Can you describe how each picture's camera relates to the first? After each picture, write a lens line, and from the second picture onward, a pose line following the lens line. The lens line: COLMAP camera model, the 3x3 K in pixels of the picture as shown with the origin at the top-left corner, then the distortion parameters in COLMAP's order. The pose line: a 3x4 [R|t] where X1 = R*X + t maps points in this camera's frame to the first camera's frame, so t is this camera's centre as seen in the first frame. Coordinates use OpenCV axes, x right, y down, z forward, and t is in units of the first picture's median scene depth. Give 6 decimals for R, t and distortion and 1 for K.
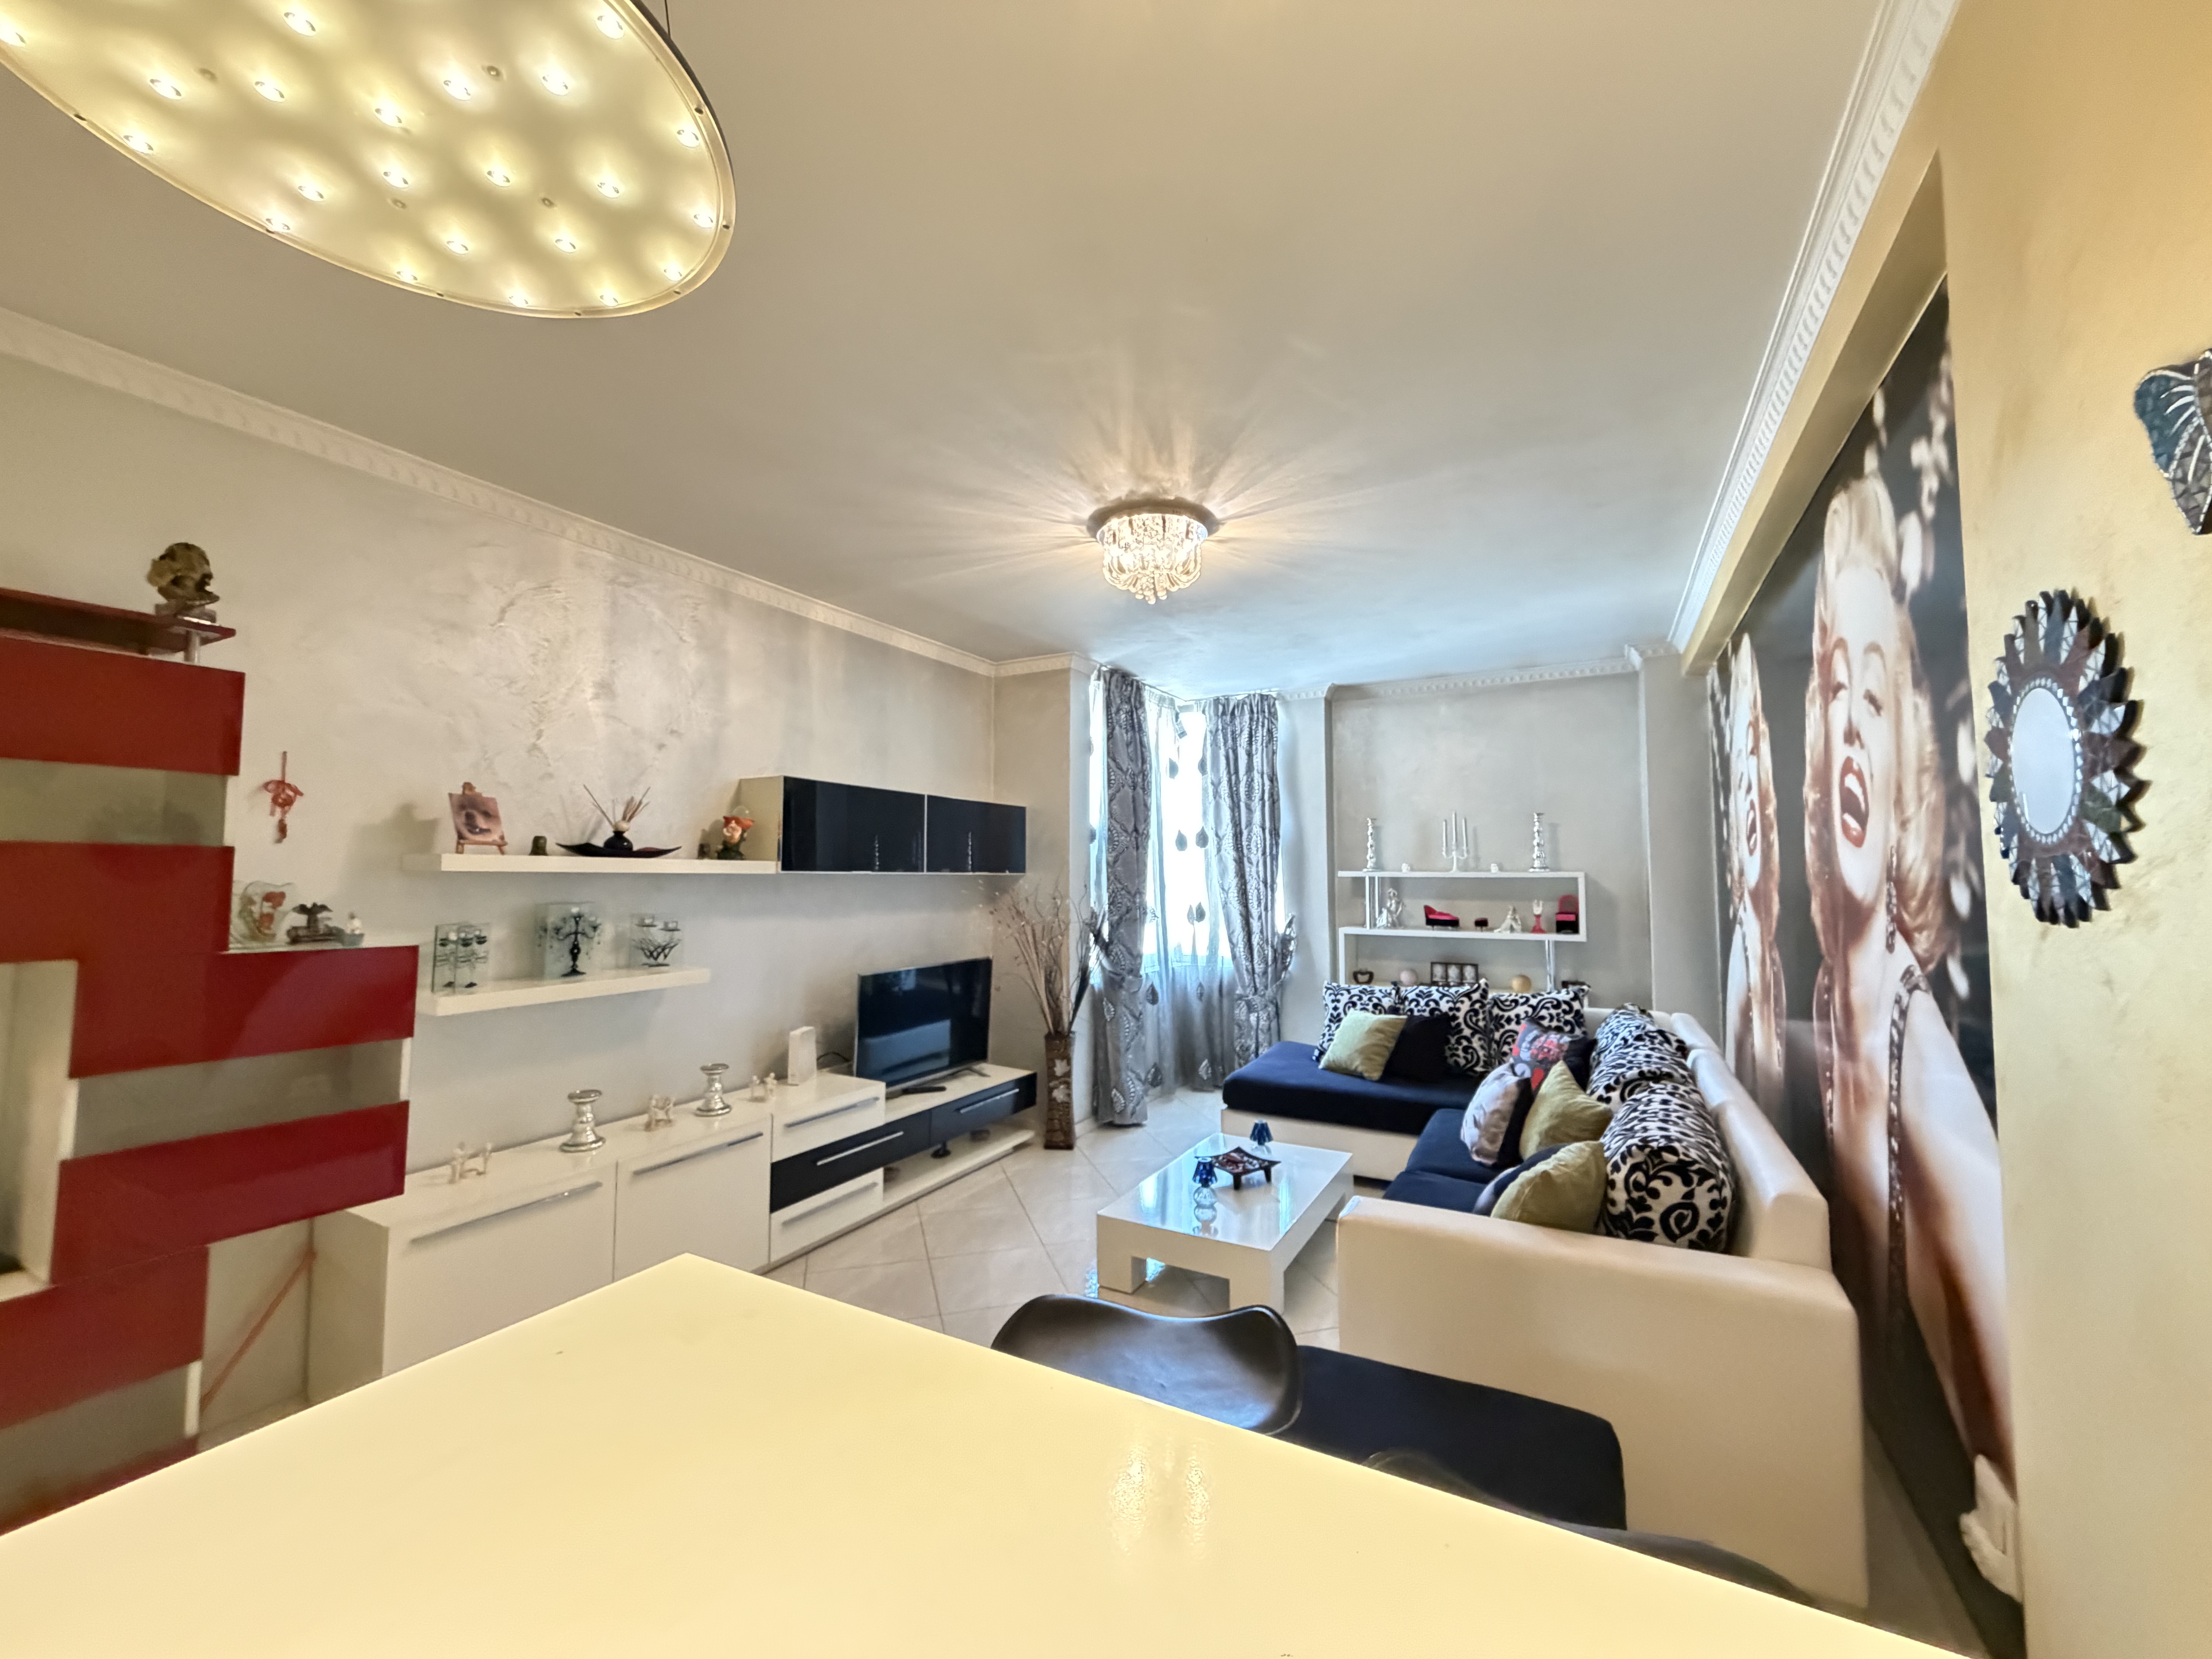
lens RADIAL K [[882.4, 0, 1105.4], [0, 882.4, 824.6], [0, 0, 1]] dist [-0.003753, -0.000333]
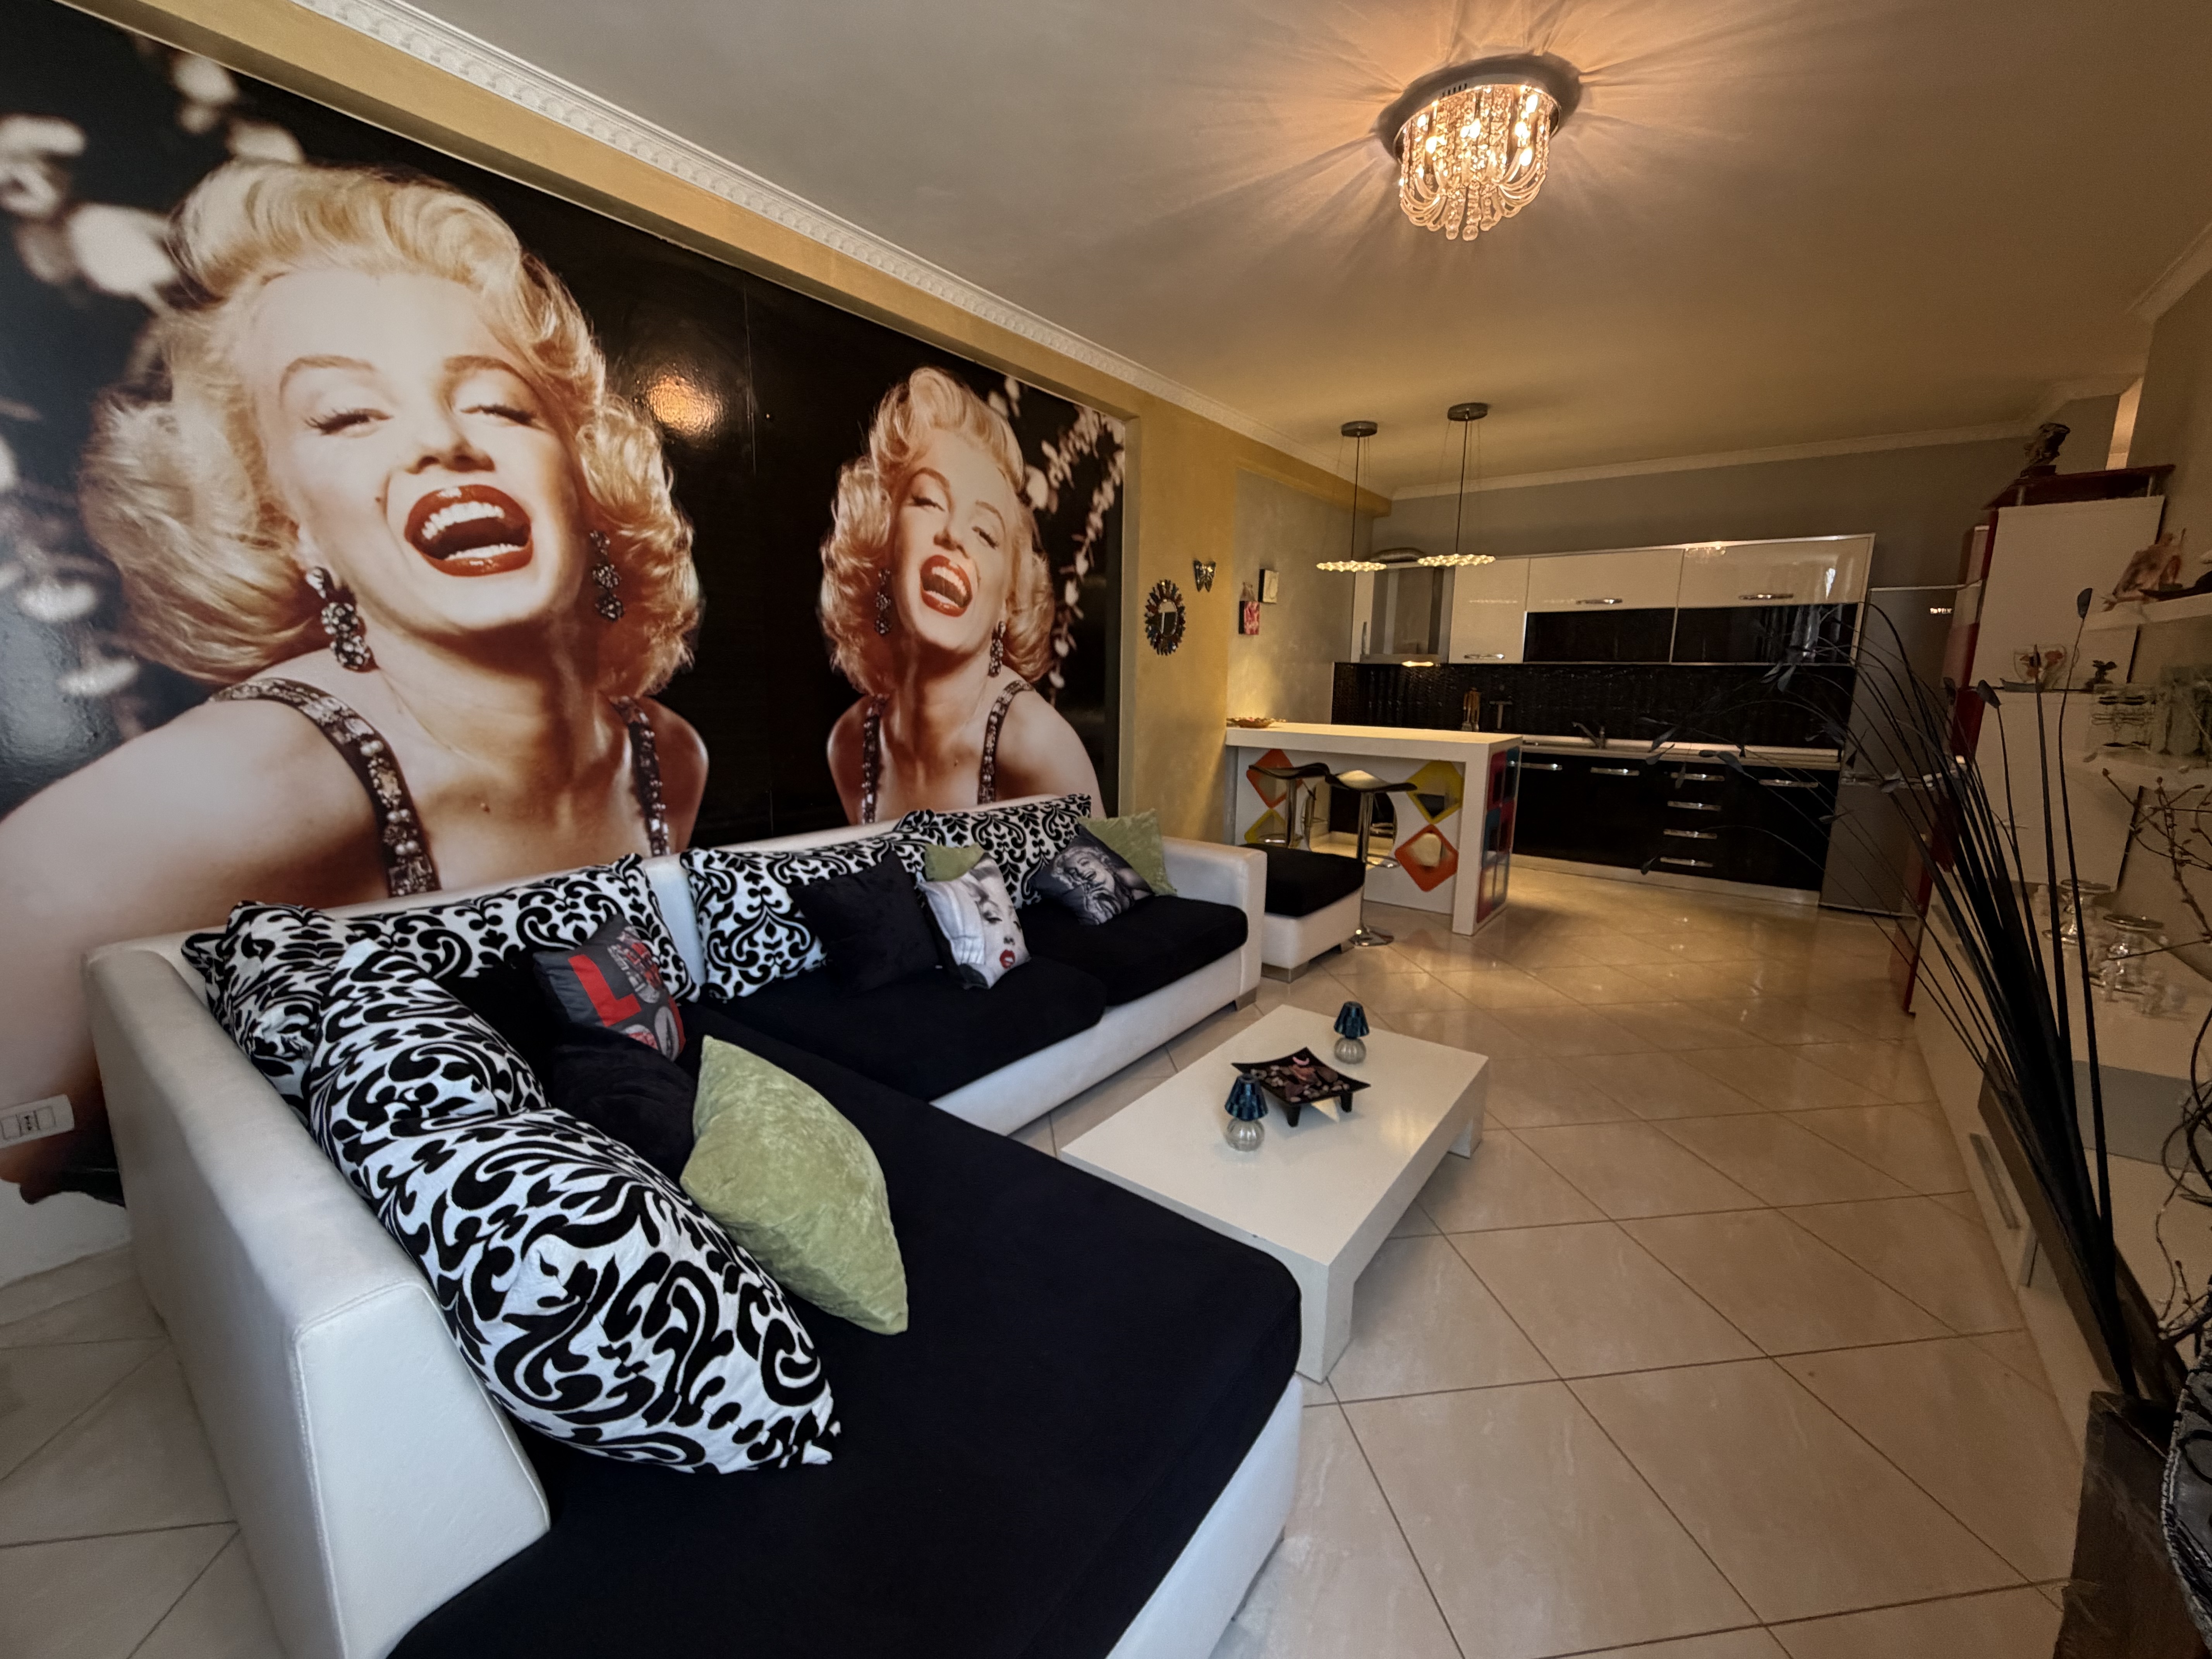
lens RADIAL K [[882.4, 0, 1105.4], [0, 882.4, 824.6], [0, 0, 1]] dist [-0.003753, -0.000333]
pose [[-0.989692, -0.033194, 0.139313, 0.151057], [-0.017190, 0.993269, 0.114549, 0.098003], [-0.142177, 0.110973, -0.983601, 1.177179]]
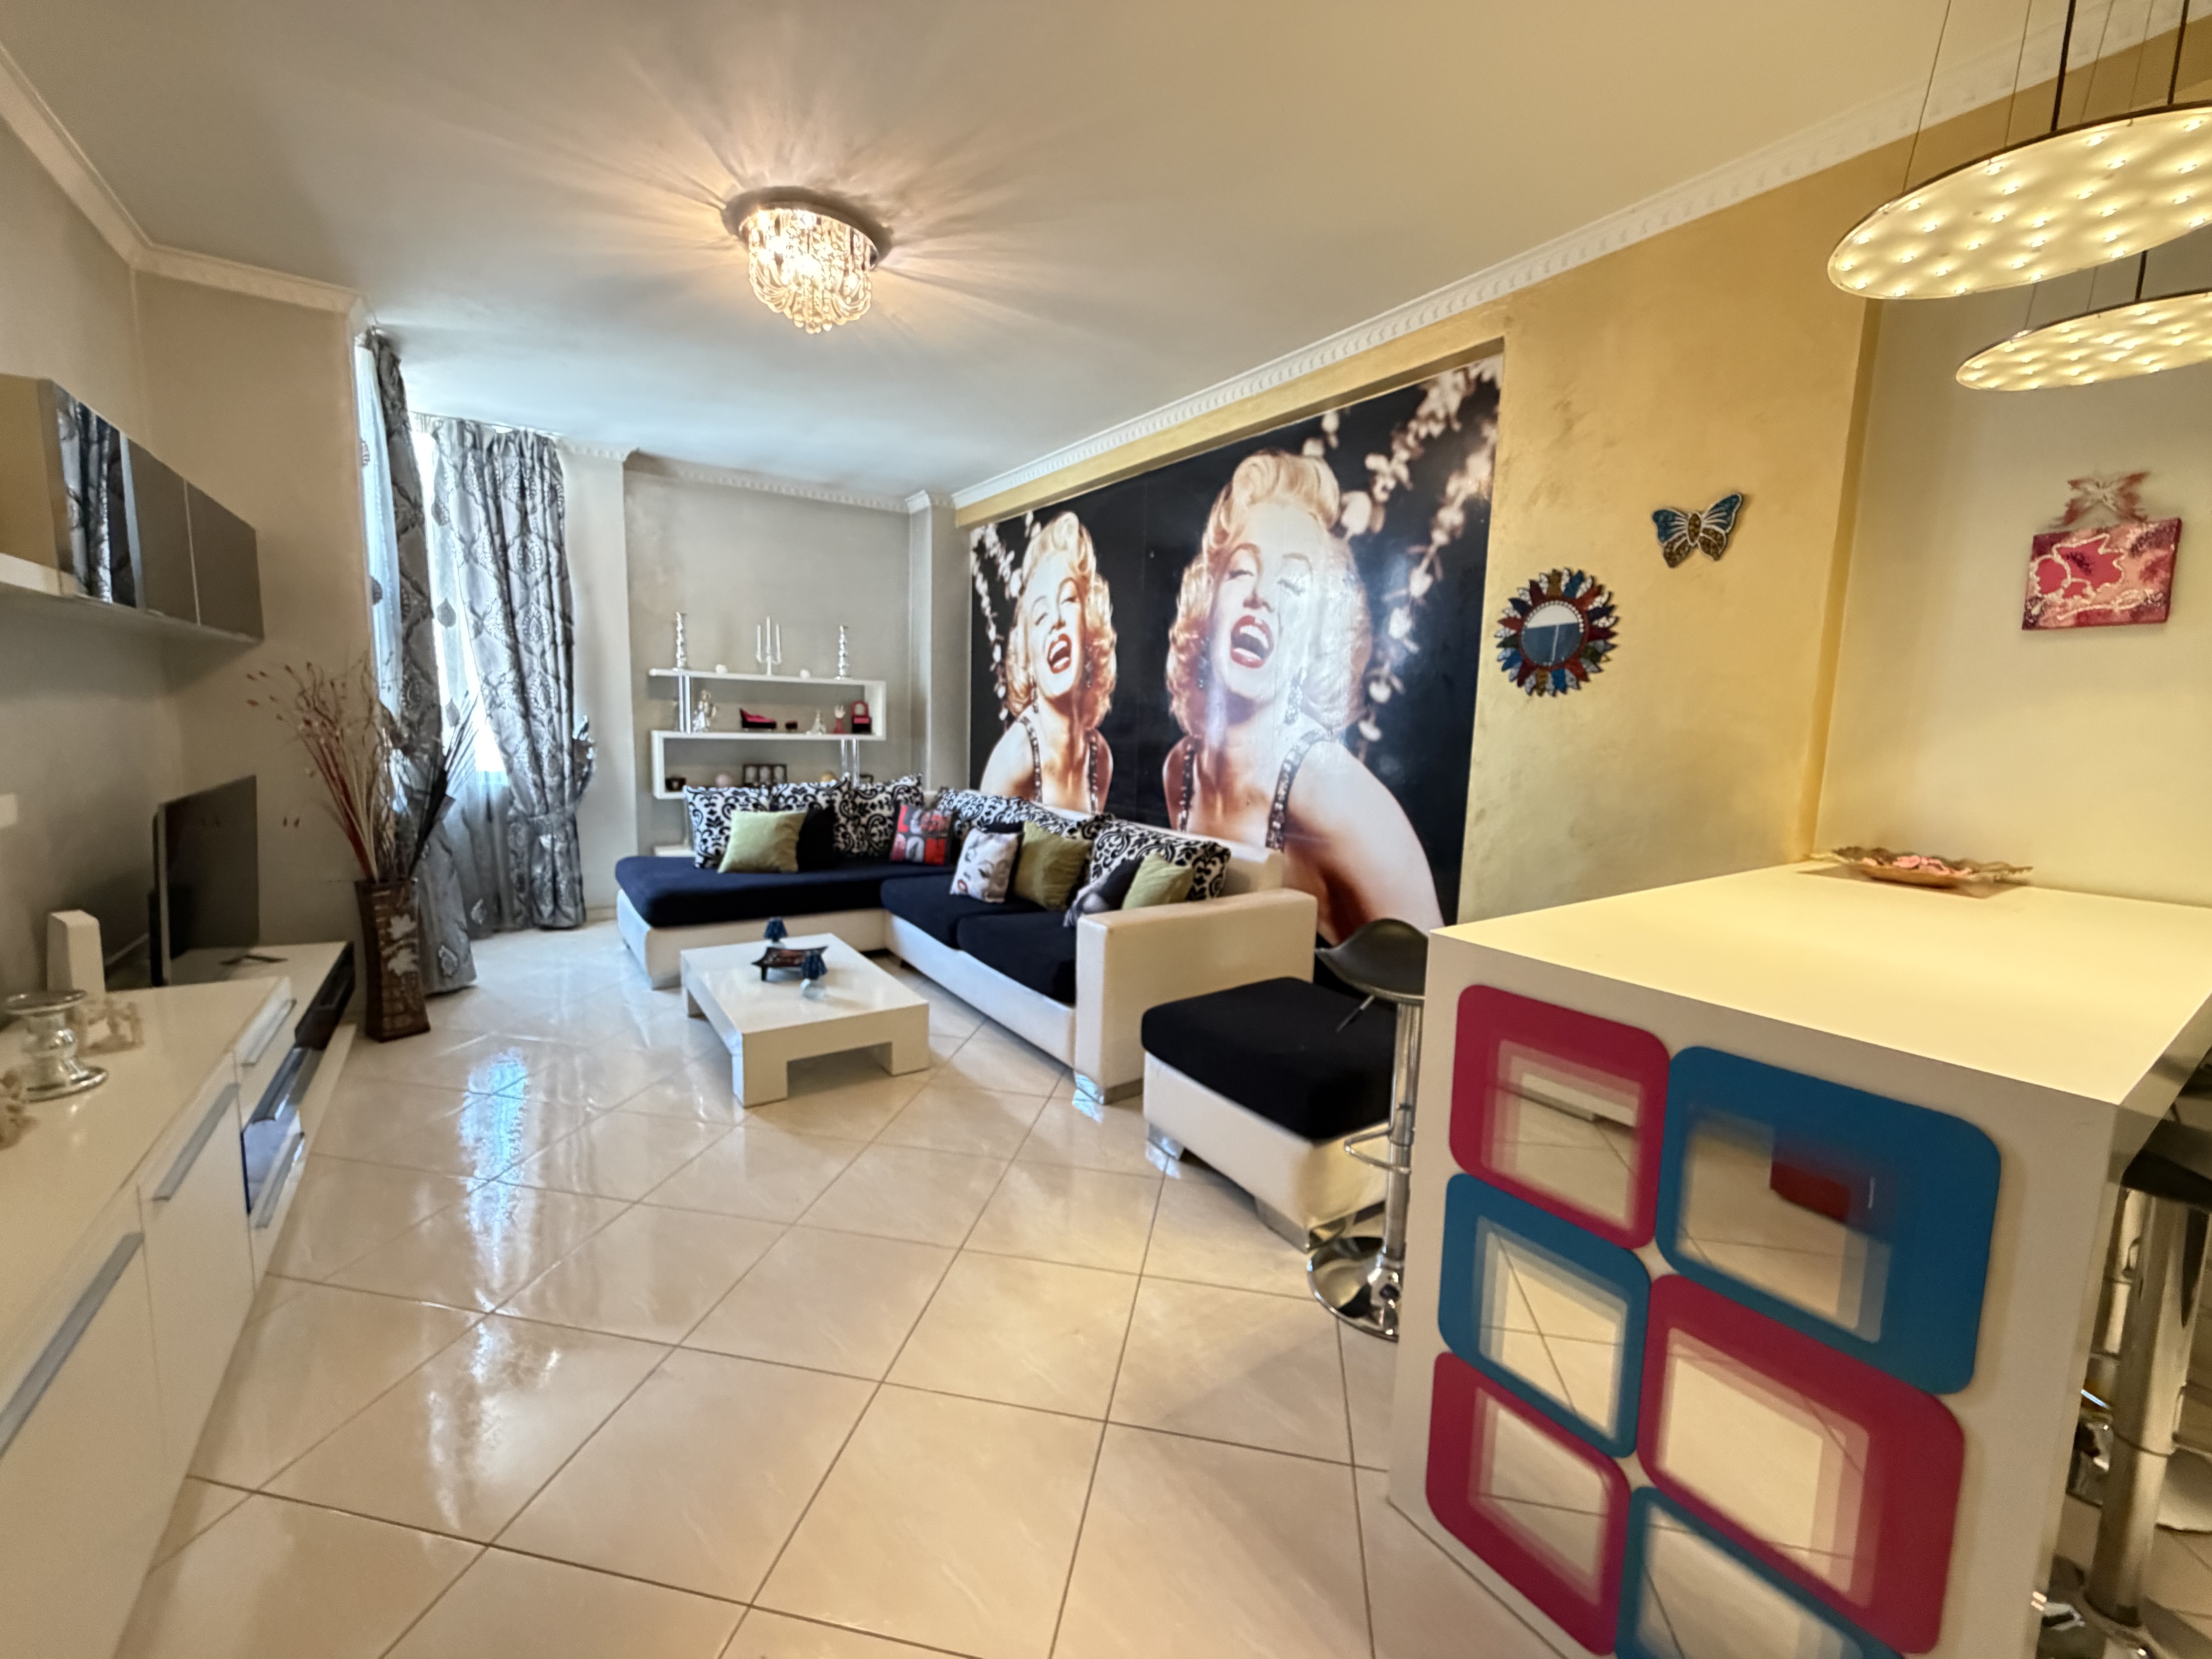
lens RADIAL K [[882.4, 0, 1105.4], [0, 882.4, 824.6], [0, 0, 1]] dist [-0.003753, -0.000333]
pose [[0.448843, -0.096930, 0.888338, -0.403382], [-0.082432, 0.985370, 0.149167, 0.043498], [-0.889801, -0.140180, 0.434286, 0.202398]]
